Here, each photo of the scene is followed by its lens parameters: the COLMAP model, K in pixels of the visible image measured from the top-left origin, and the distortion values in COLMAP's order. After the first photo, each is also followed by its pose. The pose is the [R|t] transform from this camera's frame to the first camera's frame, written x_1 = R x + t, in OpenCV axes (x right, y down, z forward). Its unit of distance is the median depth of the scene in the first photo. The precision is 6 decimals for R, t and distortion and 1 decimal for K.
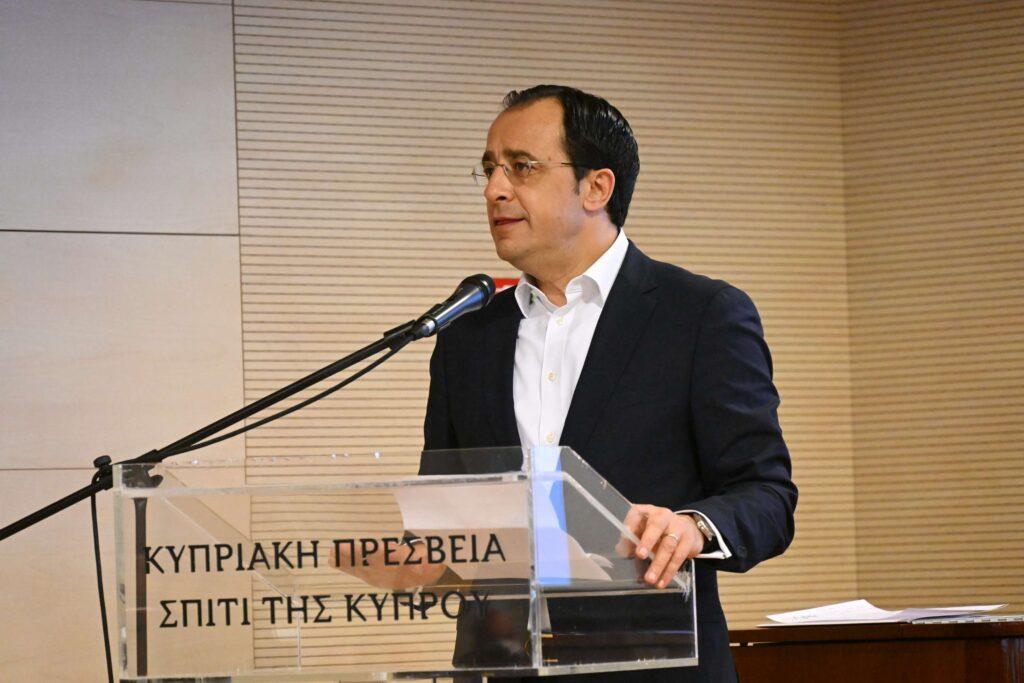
lens RADIAL K [[5879.1, 0, 512.4], [0, 5879.1, 341.3], [0, 0, 1]] dist [-0.224113, 0.000000]
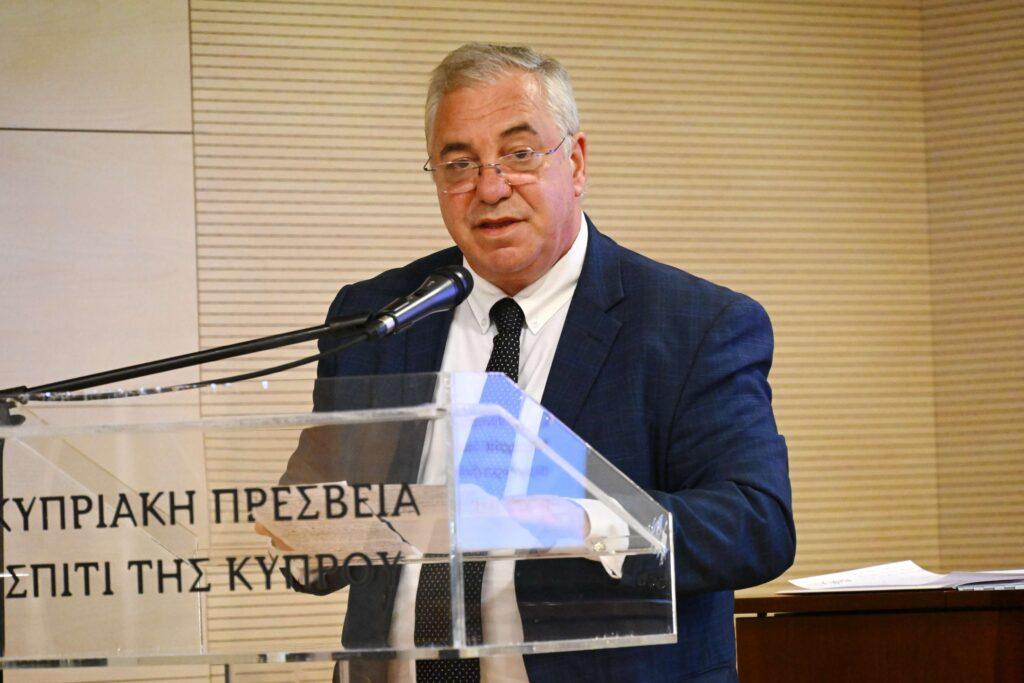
lens RADIAL K [[5879.1, 0, 510.5], [0, 5879.1, 345.0], [0, 0, 1]] dist [-0.224113, 0.000000]
pose [[0.999198, -0.003758, -0.039871, 0.042103], [0.004098, 0.999956, 0.008457, 0.007122], [0.039837, -0.008613, 0.999169, 0.191659]]
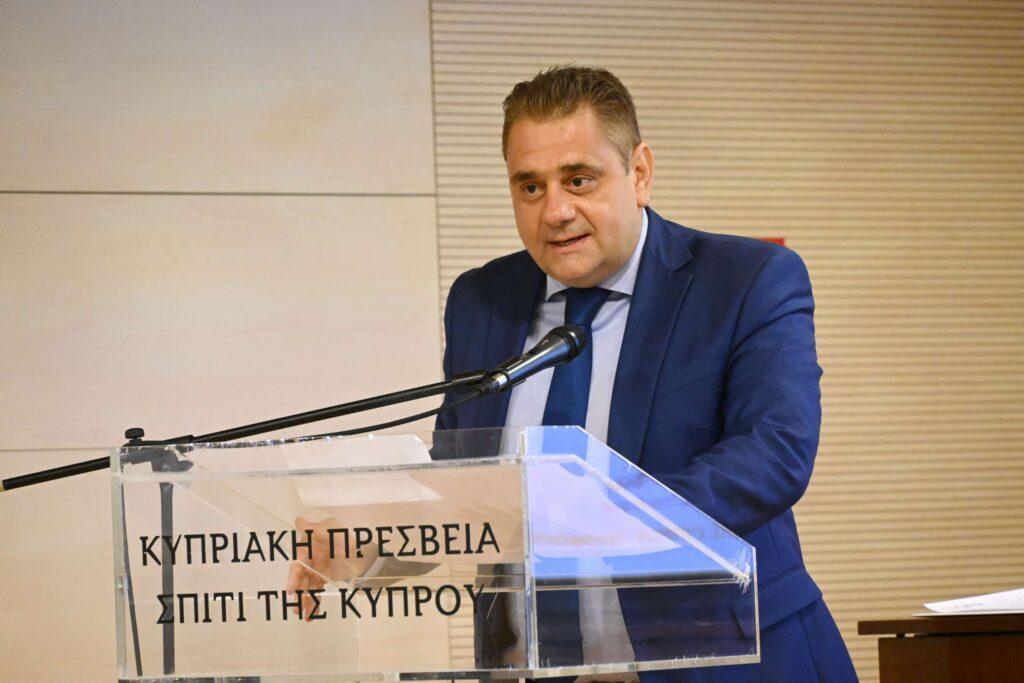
lens RADIAL K [[5879.1, 0, 514.0], [0, 5879.1, 342.6], [0, 0, 1]] dist [-0.224113, 0.000000]
pose [[0.988675, -0.007921, -0.149862, 0.134230], [0.009202, 0.999927, 0.007857, -0.002280], [0.149789, -0.009147, 0.988676, 0.094536]]
